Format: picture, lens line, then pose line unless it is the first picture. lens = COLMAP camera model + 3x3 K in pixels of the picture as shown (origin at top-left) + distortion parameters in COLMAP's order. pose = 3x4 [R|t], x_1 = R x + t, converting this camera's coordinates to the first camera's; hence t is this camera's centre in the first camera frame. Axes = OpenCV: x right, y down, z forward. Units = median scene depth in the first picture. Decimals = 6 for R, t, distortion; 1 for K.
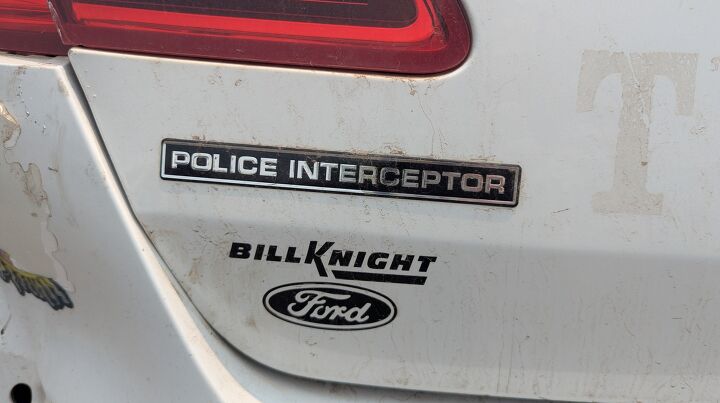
lens RADIAL K [[510.3, 0, 362.6], [0, 510.3, 198.8], [0, 0, 1]] dist [0.053050, -0.032058]
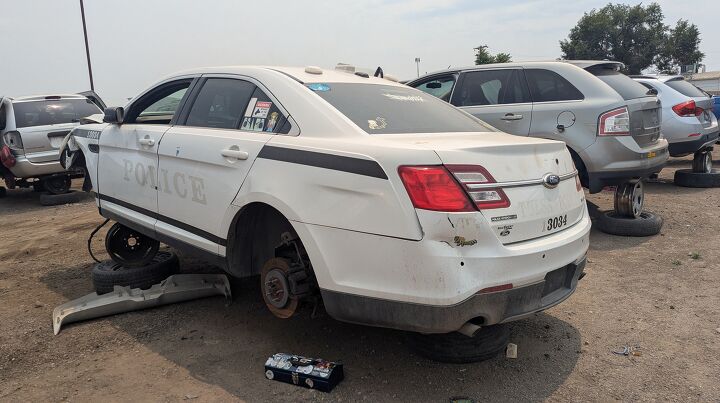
lens RADIAL K [[510.3, 0, 348.3], [0, 510.3, 202.9], [0, 0, 1]] dist [0.053050, -0.032058]
pose [[0.790821, -0.137386, 0.596428, -7.885545], [0.240934, 0.965680, -0.097018, -0.096730], [-0.562630, 0.220424, 0.796781, -4.958820]]
